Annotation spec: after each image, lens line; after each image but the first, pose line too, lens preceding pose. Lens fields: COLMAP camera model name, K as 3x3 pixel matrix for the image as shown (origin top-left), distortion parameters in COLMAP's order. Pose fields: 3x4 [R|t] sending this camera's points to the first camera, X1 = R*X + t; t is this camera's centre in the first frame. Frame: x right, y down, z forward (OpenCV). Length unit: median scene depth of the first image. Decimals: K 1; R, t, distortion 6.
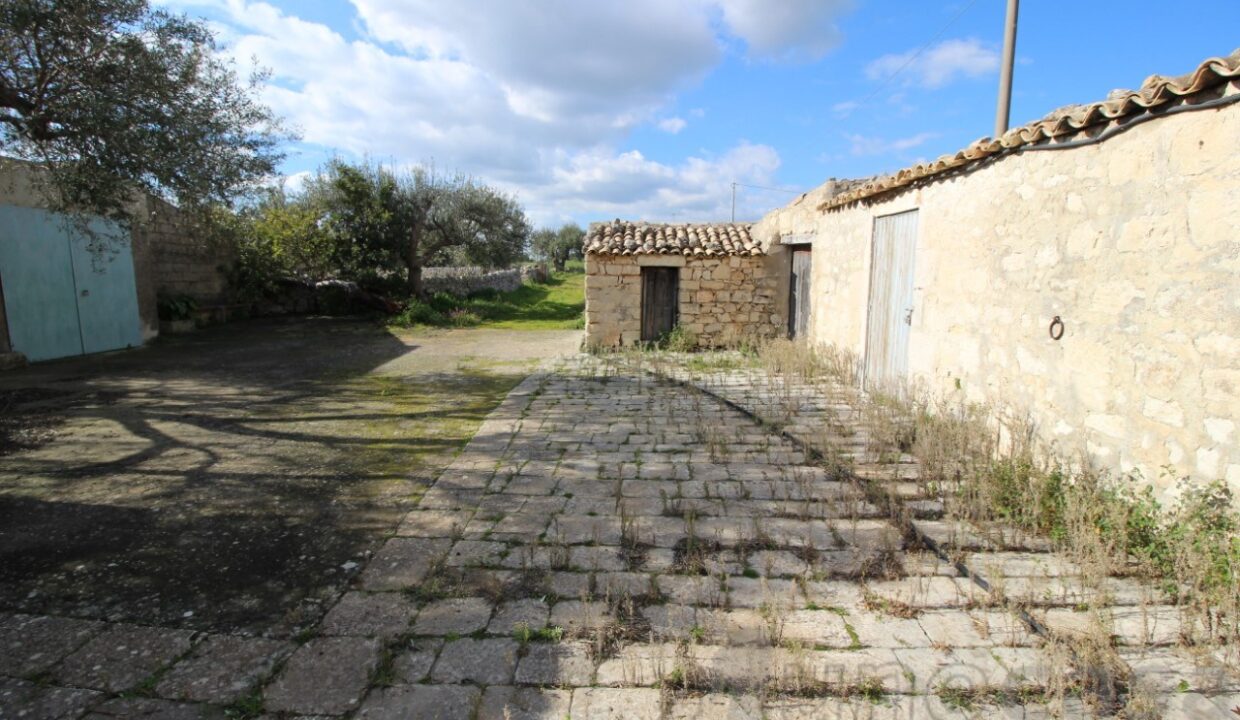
lens RADIAL K [[571.4, 0, 624.1], [0, 571.4, 356.7], [0, 0, 1]] dist [-0.002117, -0.013103]
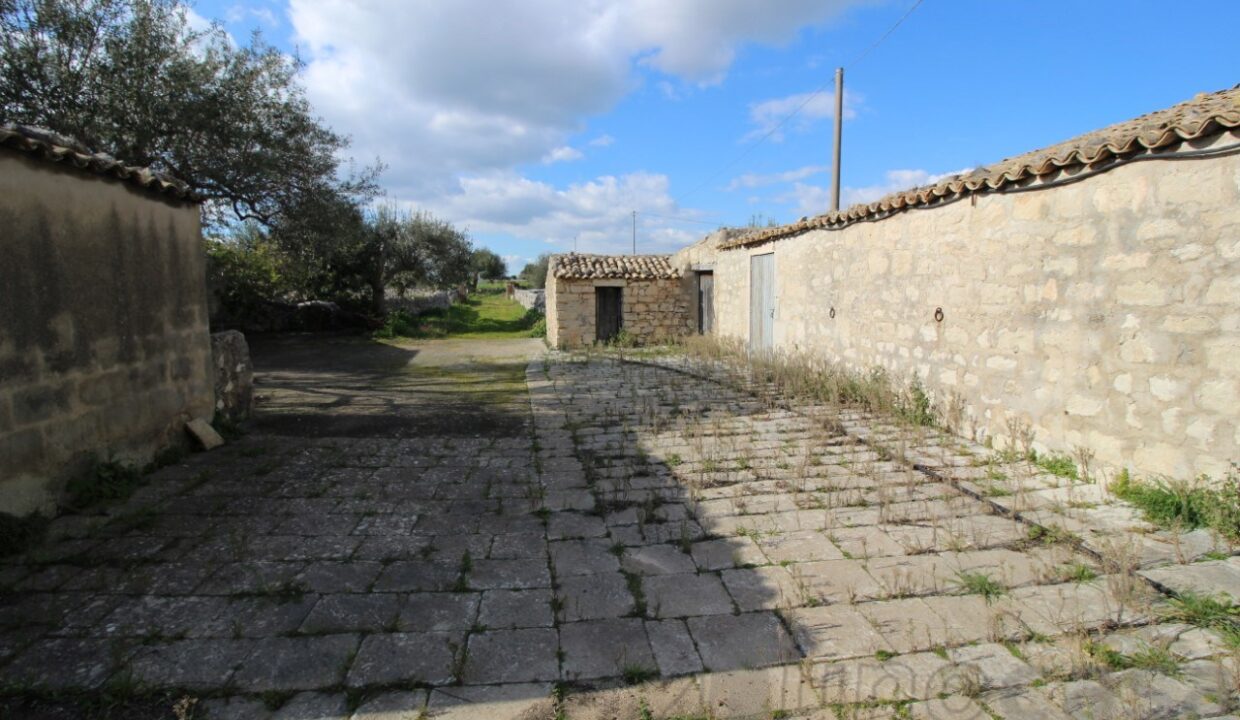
lens RADIAL K [[571.4, 0, 624.1], [0, 571.4, 356.7], [0, 0, 1]] dist [-0.002117, -0.013103]
pose [[0.983671, -0.030571, 0.177361, -0.153022], [0.036935, 0.998783, -0.032689, 0.059935], [-0.176145, 0.038706, 0.983603, -0.372849]]
